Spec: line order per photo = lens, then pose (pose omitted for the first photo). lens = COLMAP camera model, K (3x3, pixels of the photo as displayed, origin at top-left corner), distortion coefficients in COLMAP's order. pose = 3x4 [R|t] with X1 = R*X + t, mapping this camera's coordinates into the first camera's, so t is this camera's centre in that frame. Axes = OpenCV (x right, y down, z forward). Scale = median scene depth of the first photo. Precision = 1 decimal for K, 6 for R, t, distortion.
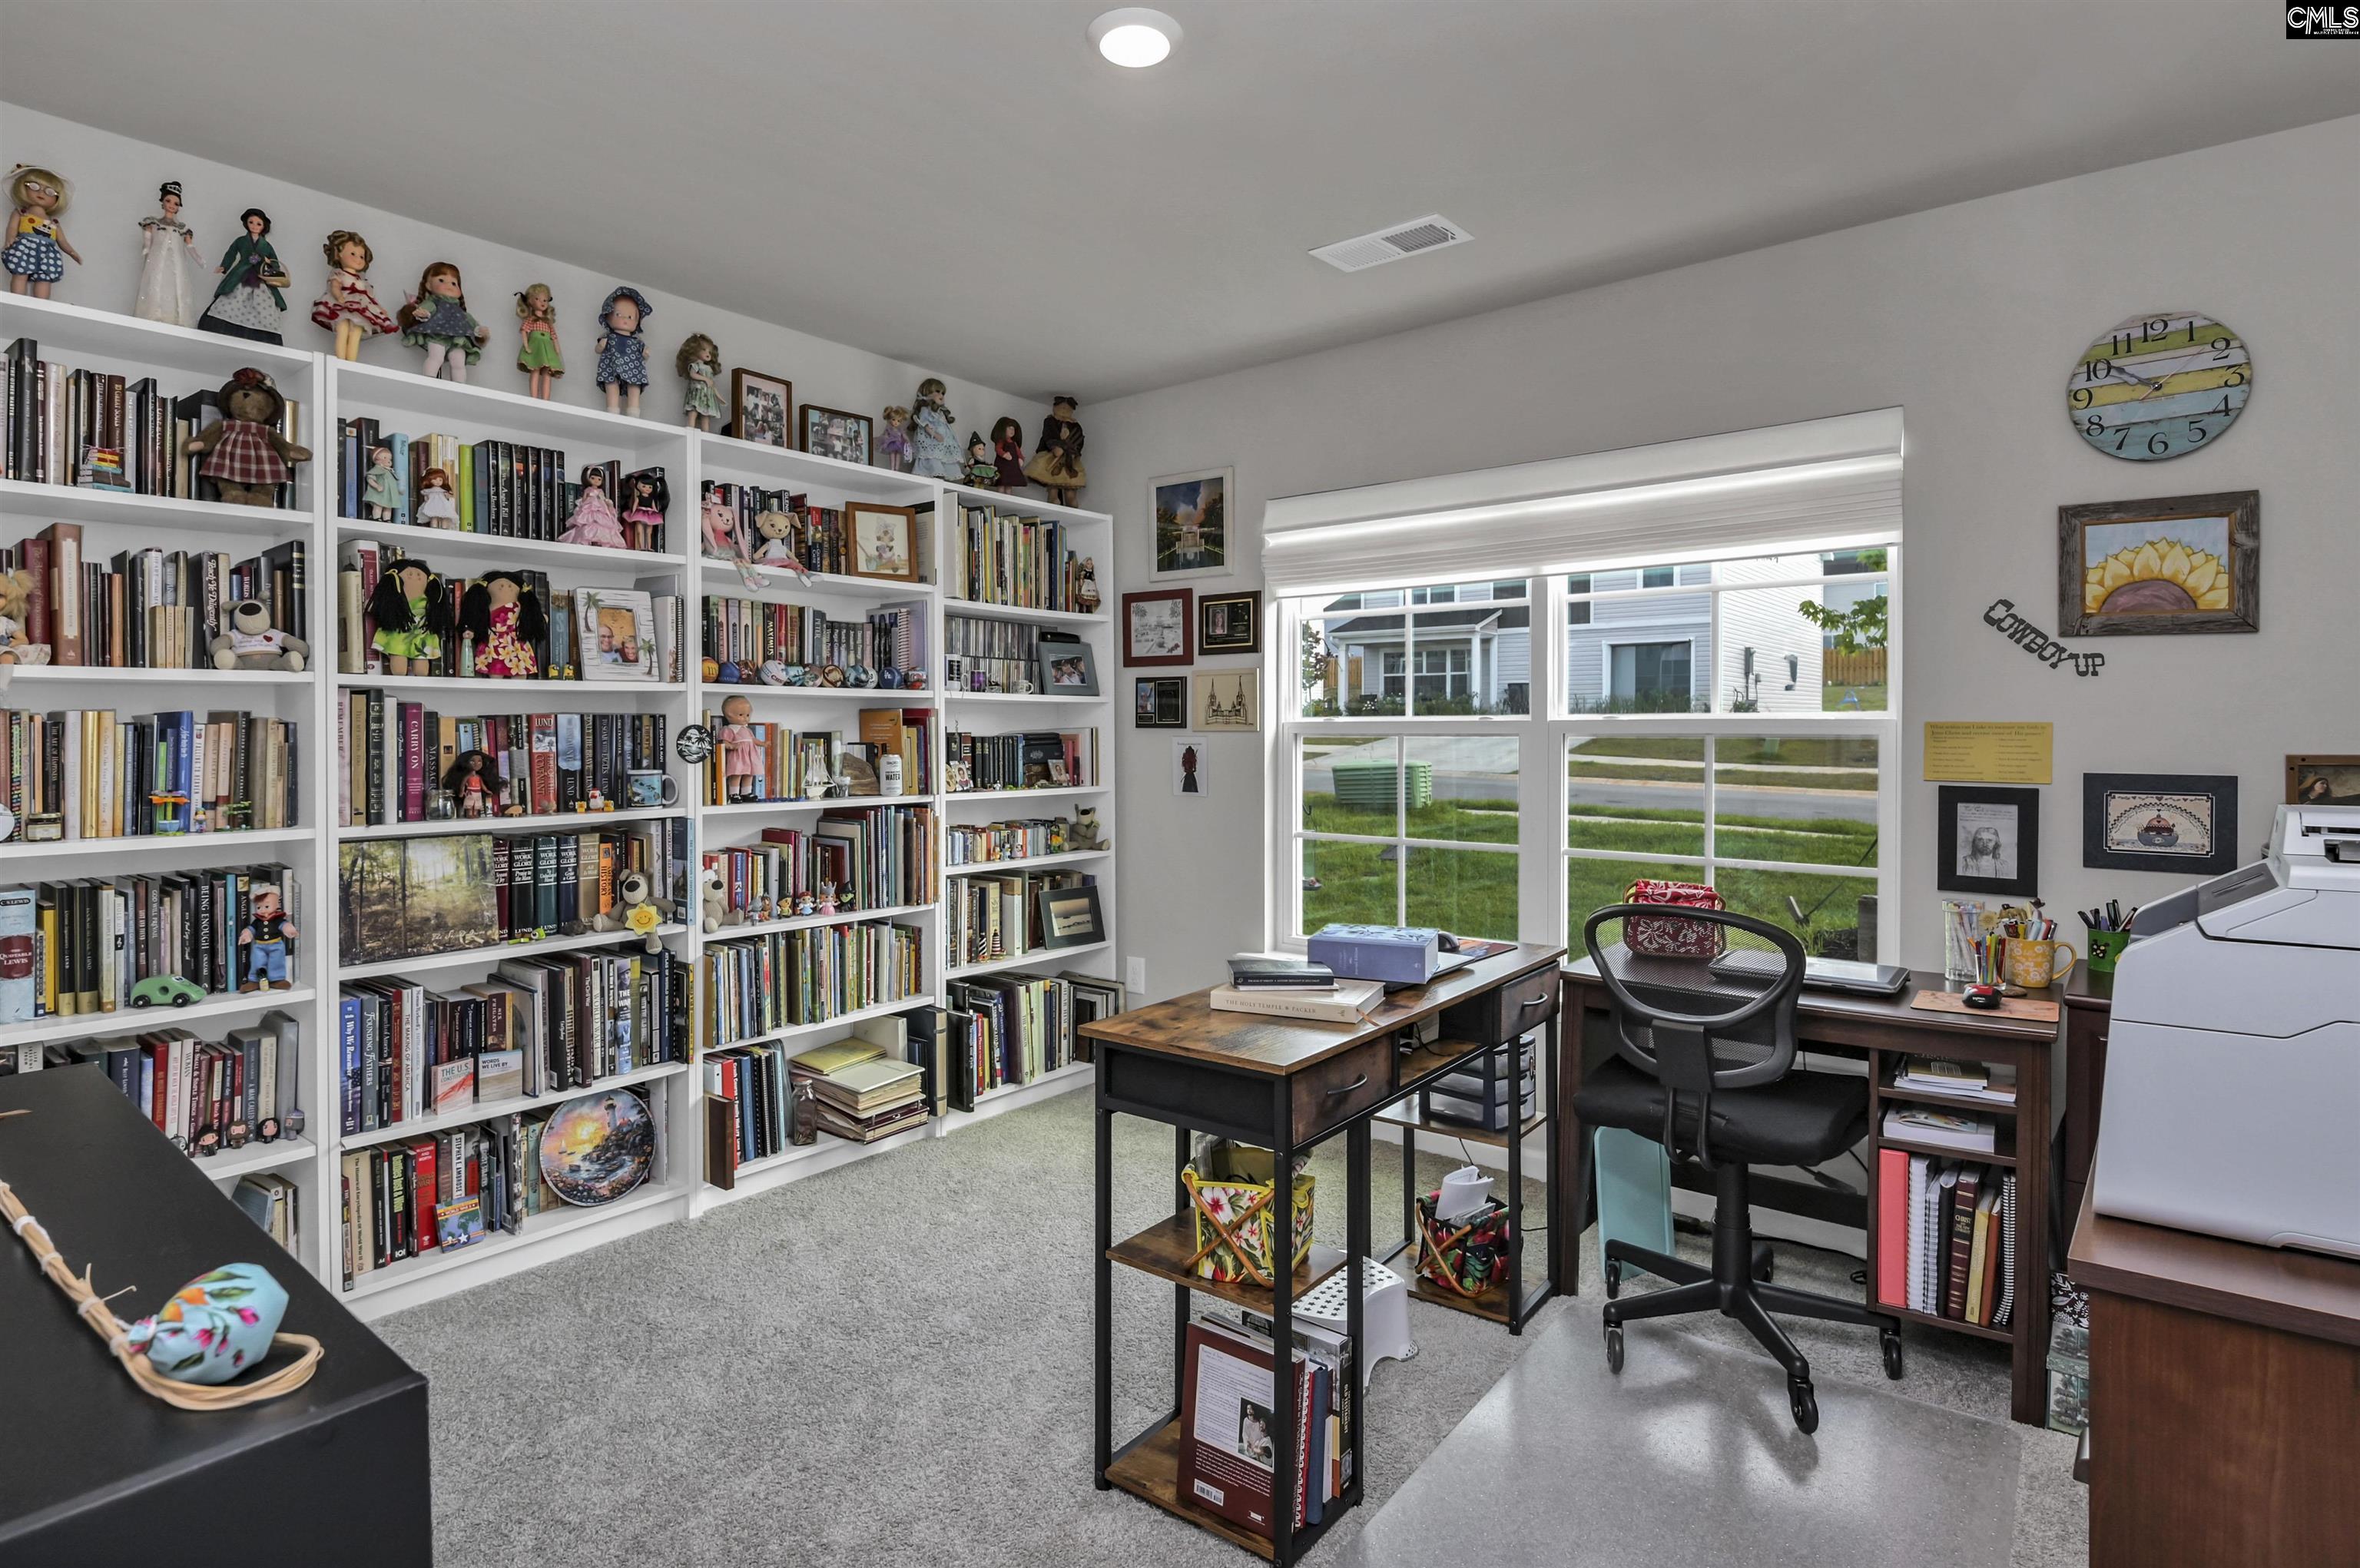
lens RADIAL K [[1211.1, 0, 1180.9], [0, 1211.1, 740.2], [0, 0, 1]] dist [0.005352, -0.008365]
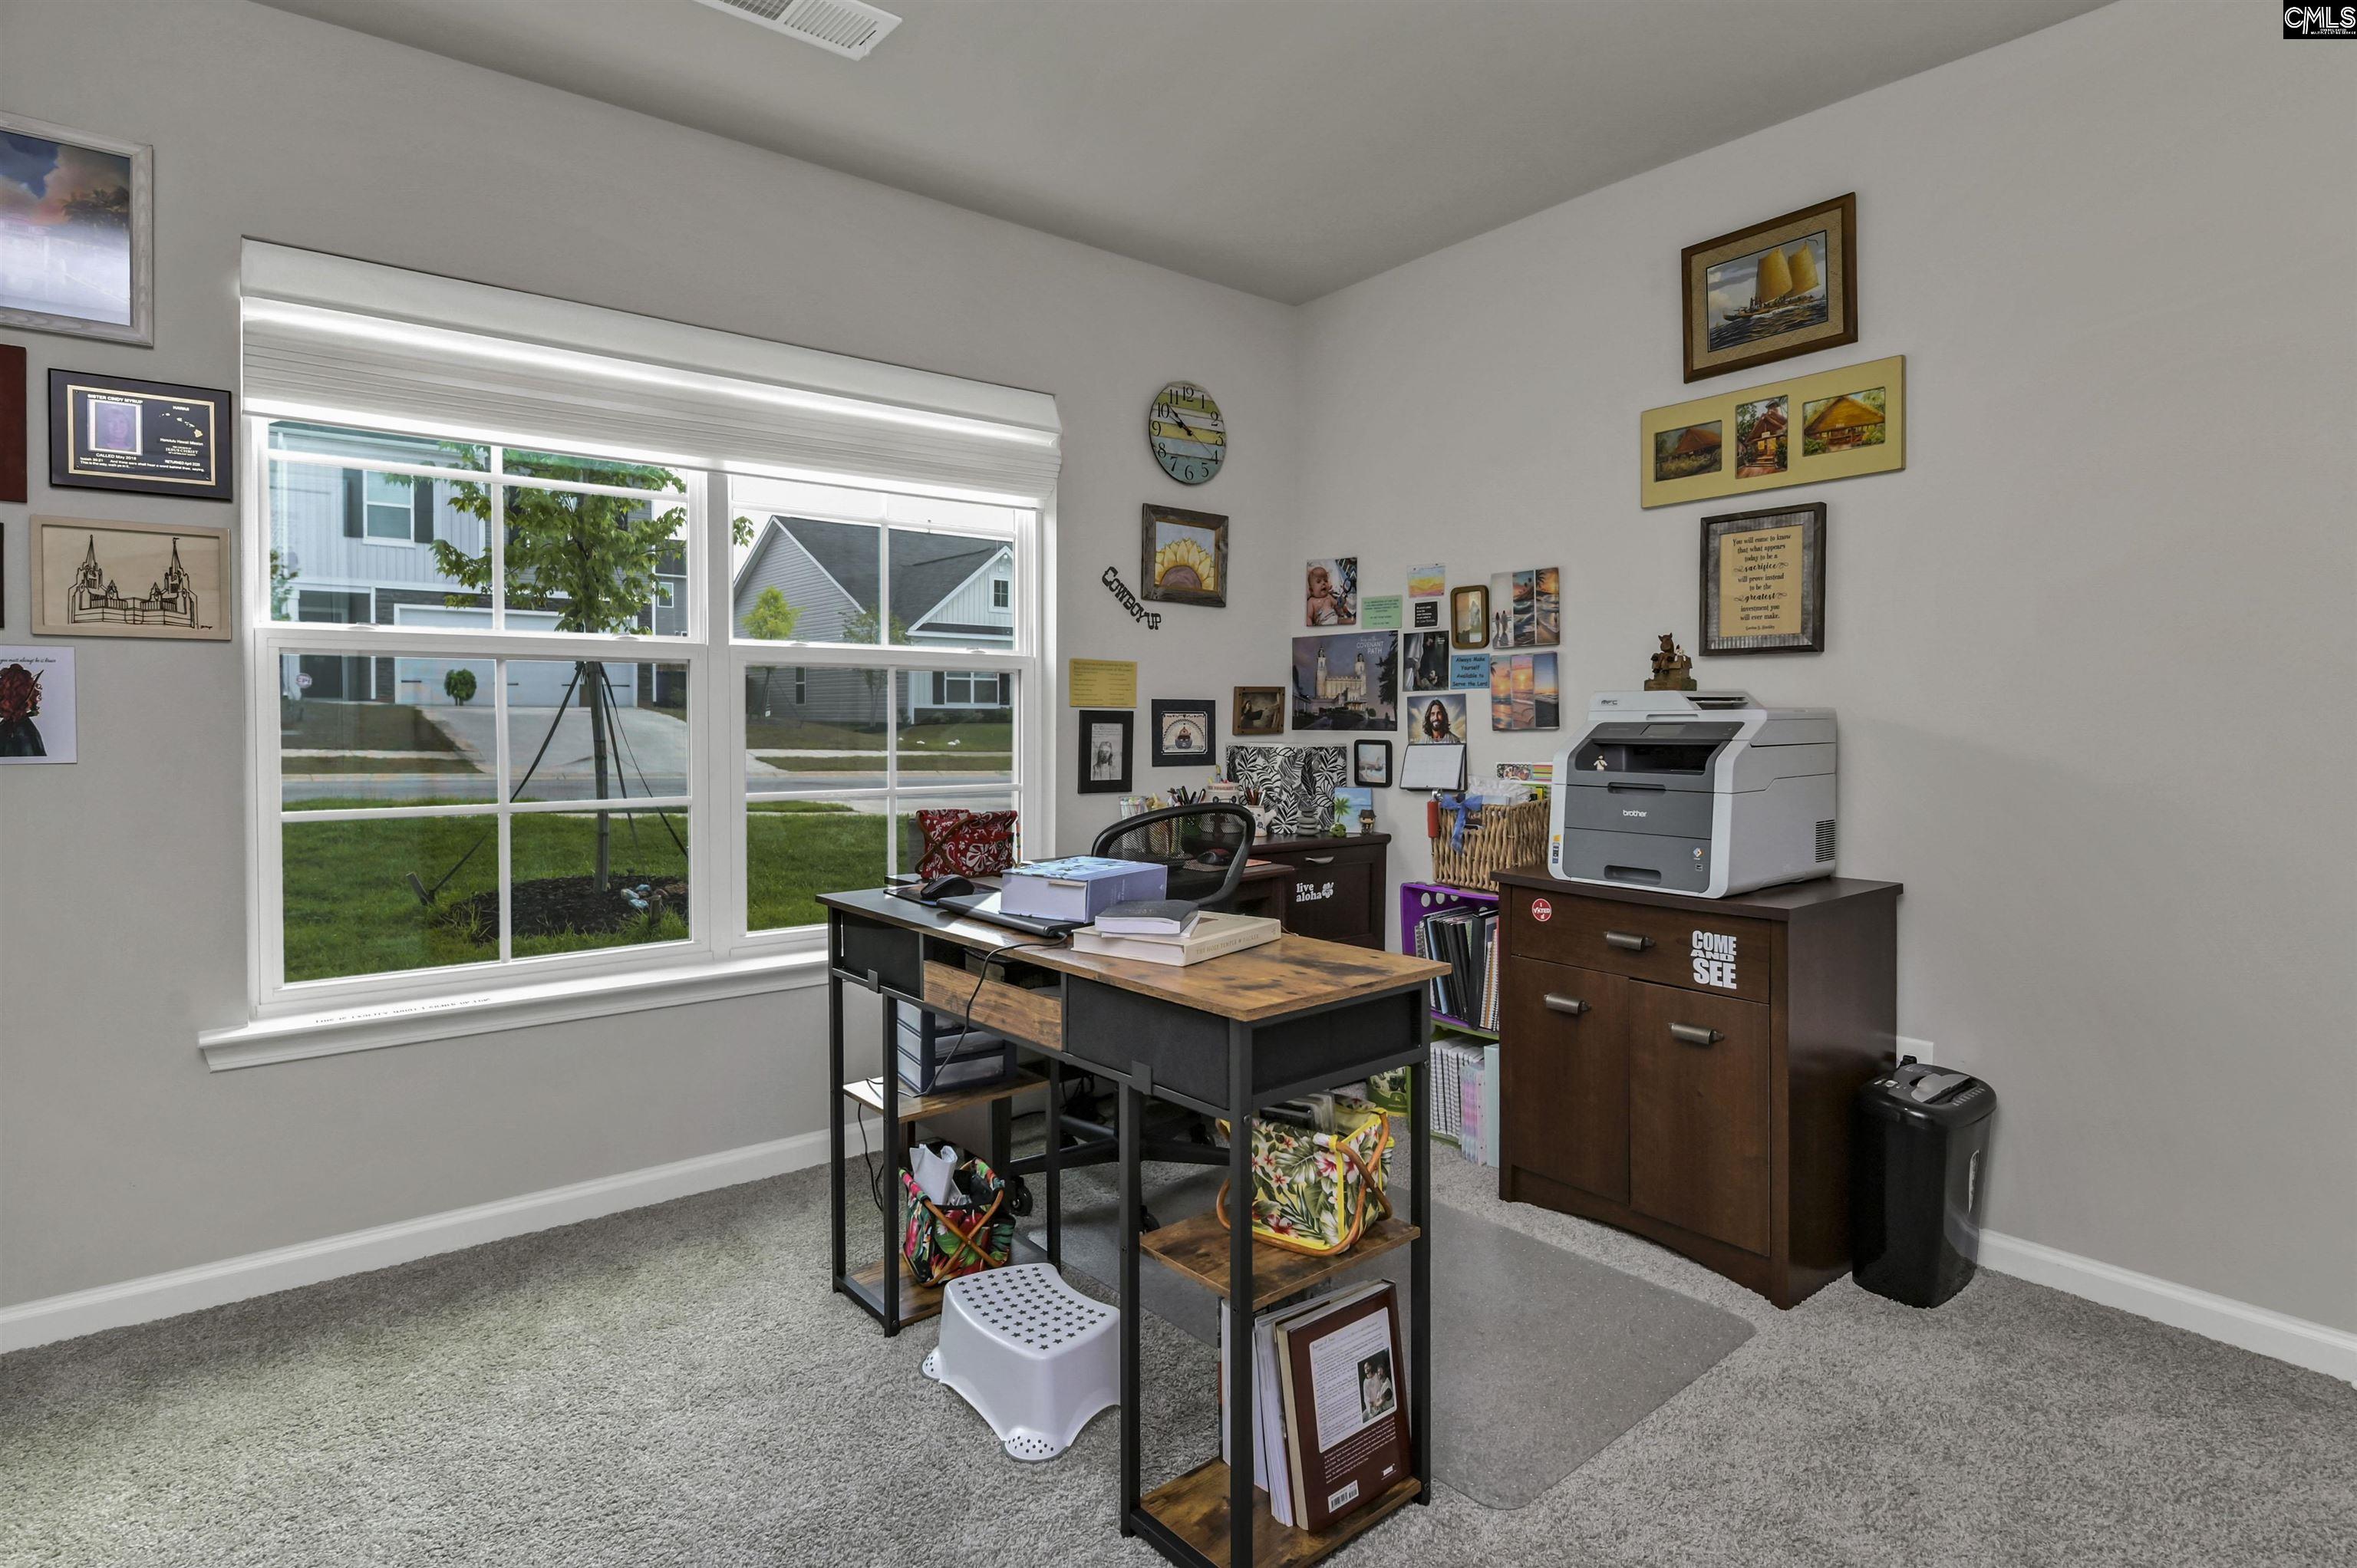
lens RADIAL K [[1209.4, 0, 1189.0], [0, 1209.4, 737.0], [0, 0, 1]] dist [0.005352, -0.008365]
pose [[0.208457, -0.018649, 0.977854, -0.600209], [0.005843, 0.999824, 0.017822, 0.046007], [-0.978014, 0.001998, 0.208530, 0.667861]]
